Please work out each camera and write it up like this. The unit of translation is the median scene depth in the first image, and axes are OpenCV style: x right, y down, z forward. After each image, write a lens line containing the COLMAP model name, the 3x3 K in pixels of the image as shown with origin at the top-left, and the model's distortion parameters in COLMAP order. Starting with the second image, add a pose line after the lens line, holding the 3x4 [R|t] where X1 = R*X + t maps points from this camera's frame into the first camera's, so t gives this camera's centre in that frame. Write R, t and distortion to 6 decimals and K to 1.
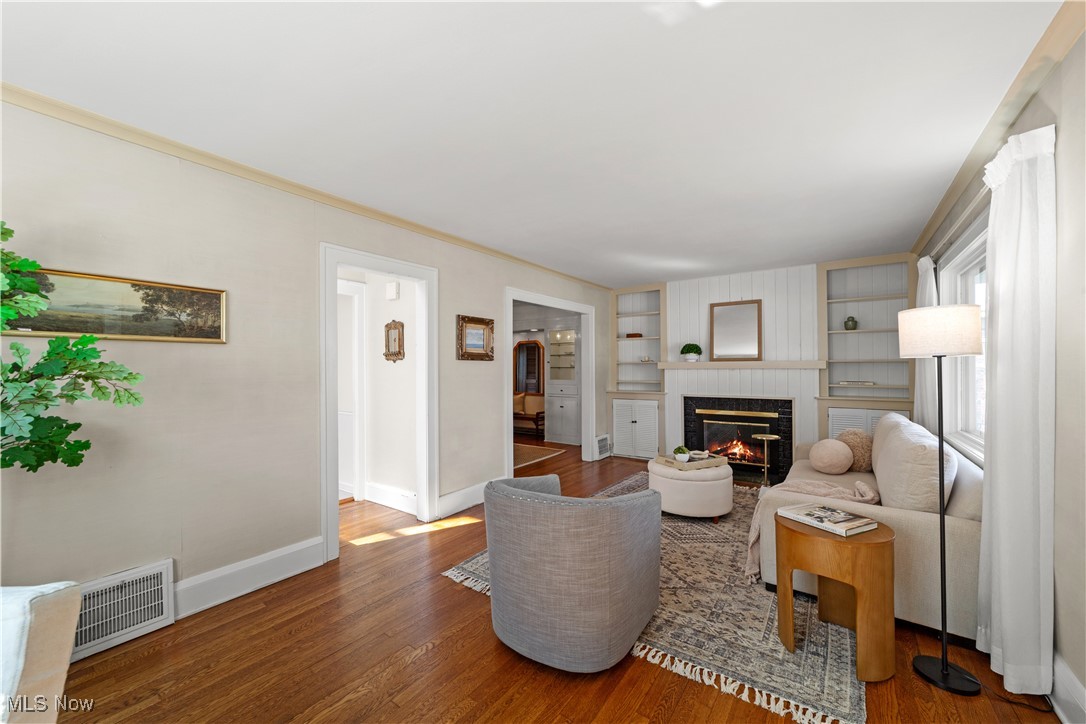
lens RADIAL K [[418.6, 0, 540.0], [0, 418.6, 365.8], [0, 0, 1]] dist [-0.005456, 0.005009]
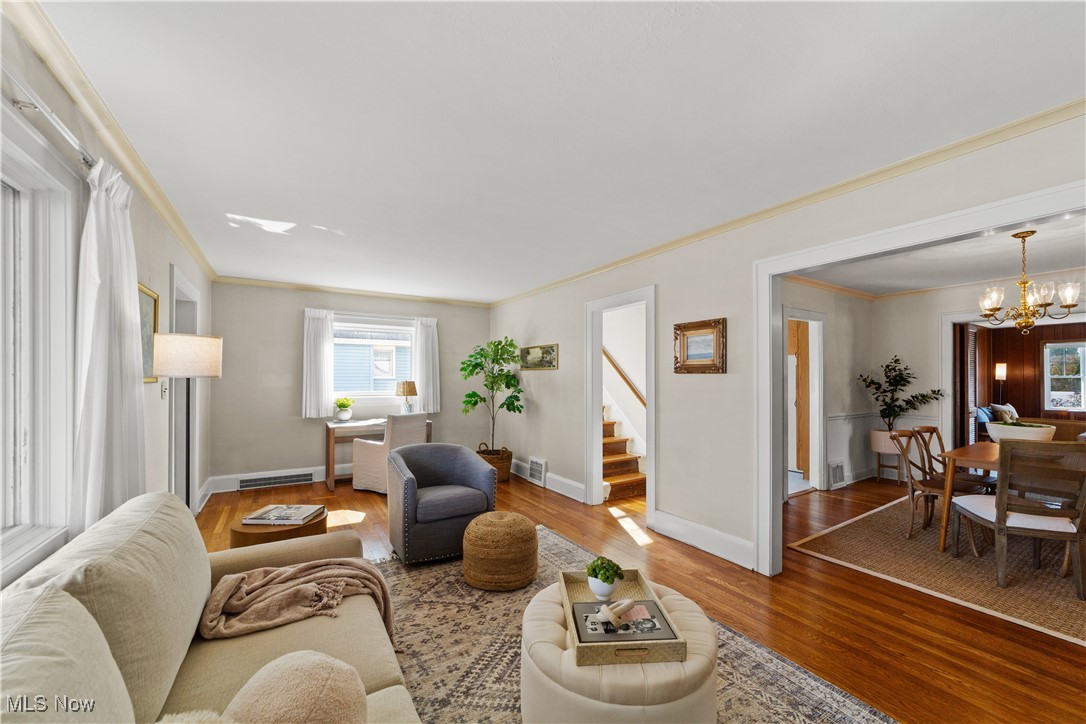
lens RADIAL K [[418.6, 0, 541.3], [0, 418.6, 376.7], [0, 0, 1]] dist [-0.005456, 0.005009]
pose [[-0.376122, -0.000184, -0.926570, 0.583947], [0.005983, 0.999979, -0.002627, -0.005158], [0.926551, -0.006532, -0.376113, 0.821580]]
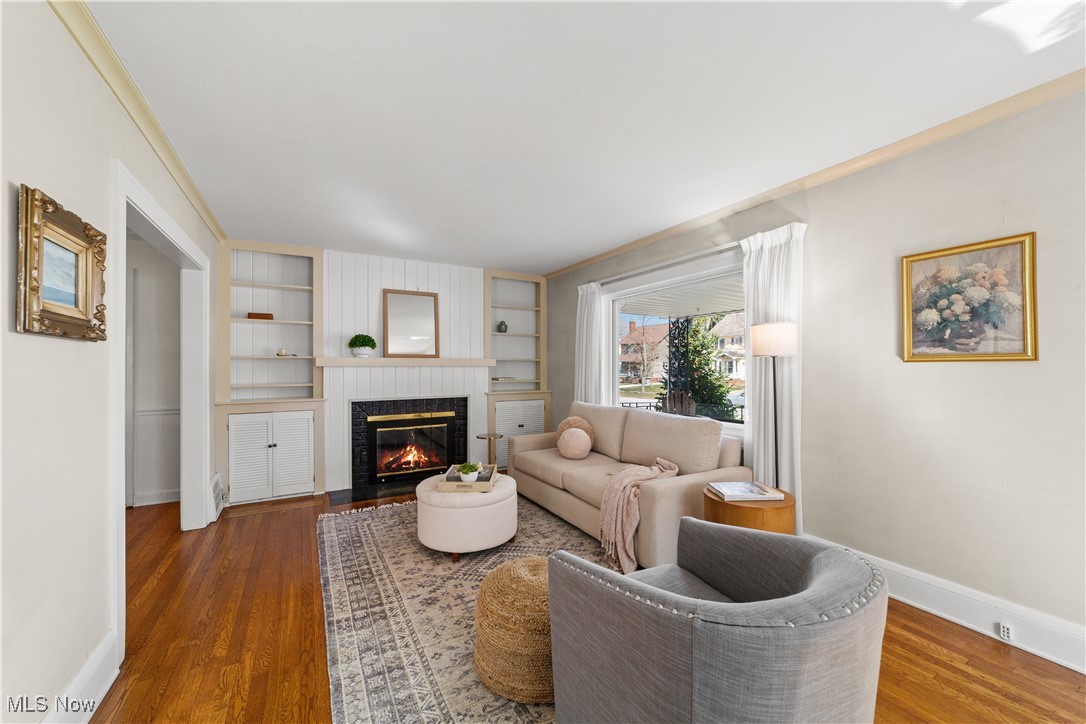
lens RADIAL K [[418.6, 0, 539.3], [0, 418.6, 364.4], [0, 0, 1]] dist [-0.005456, 0.005009]
pose [[0.414974, 0.008091, 0.909797, -0.245529], [-0.005388, 0.999965, -0.006435, 0.007594], [-0.909817, -0.002232, 0.415003, 0.405672]]
